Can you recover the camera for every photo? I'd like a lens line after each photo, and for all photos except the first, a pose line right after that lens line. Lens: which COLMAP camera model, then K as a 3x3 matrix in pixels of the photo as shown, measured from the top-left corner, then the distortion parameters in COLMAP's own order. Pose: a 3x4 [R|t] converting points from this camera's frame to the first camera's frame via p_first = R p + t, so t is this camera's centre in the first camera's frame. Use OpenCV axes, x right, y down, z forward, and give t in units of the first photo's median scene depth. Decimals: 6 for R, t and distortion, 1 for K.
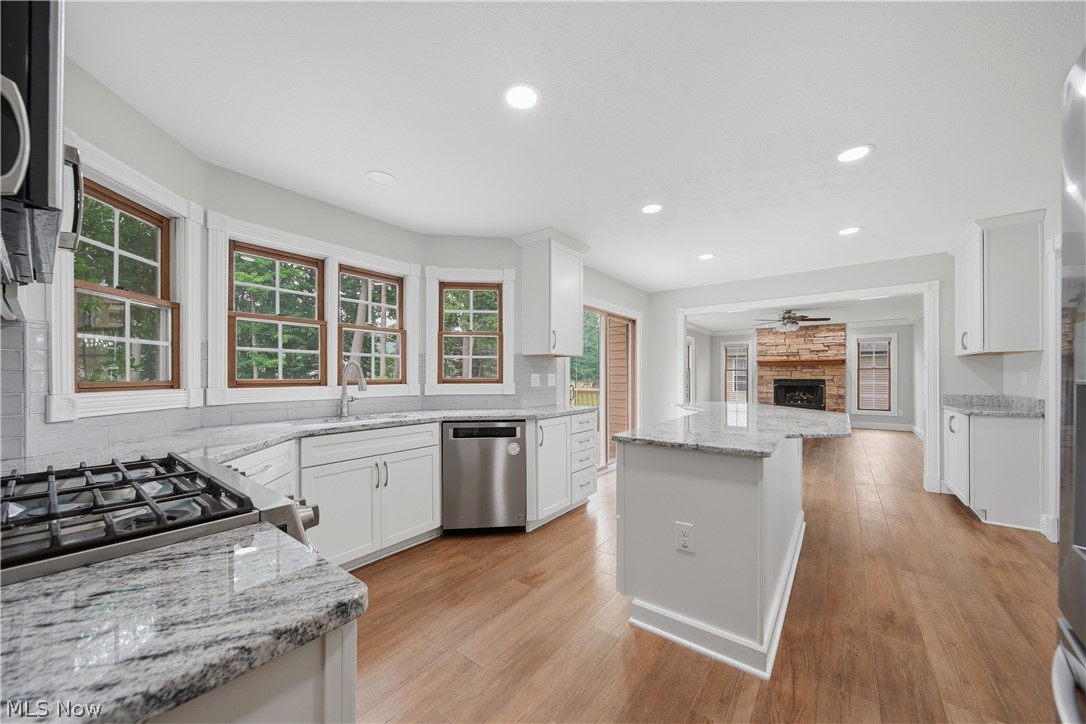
lens RADIAL K [[393.5, 0, 543.6], [0, 393.5, 371.1], [0, 0, 1]] dist [-0.000409, 0.000488]
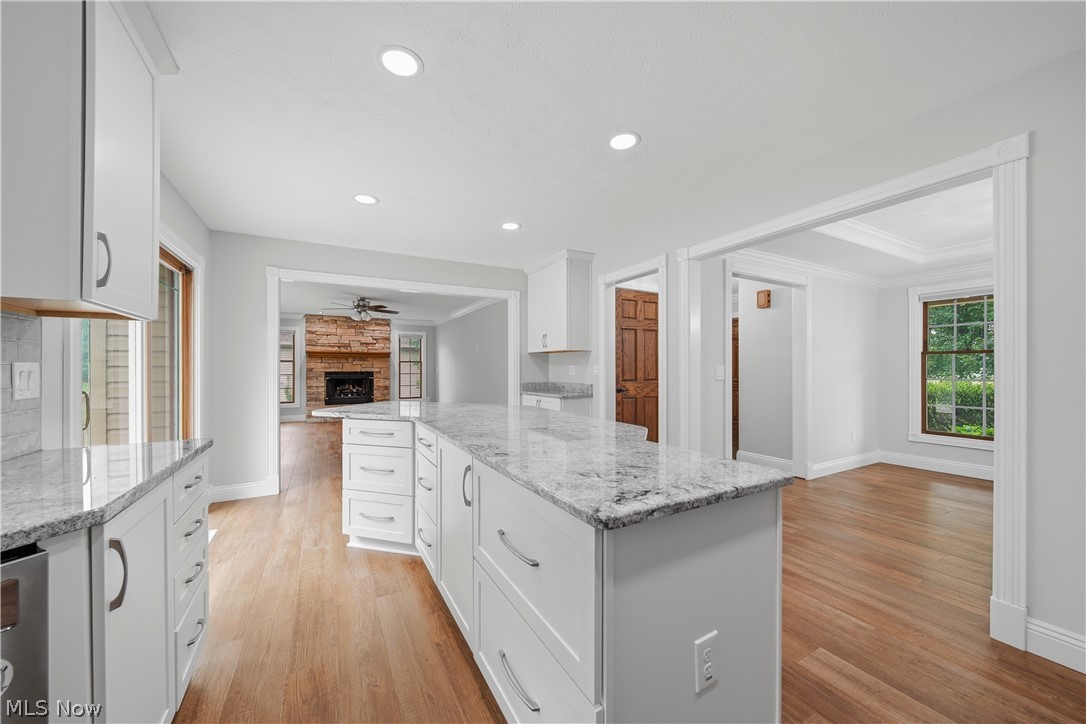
lens RADIAL K [[393.5, 0, 537.5], [0, 393.5, 369.5], [0, 0, 1]] dist [-0.000409, 0.000488]
pose [[0.409138, -0.003714, 0.912465, -0.046291], [-0.010237, 0.999910, 0.008659, 0.002347], [-0.912415, -0.012884, 0.409063, 0.190872]]
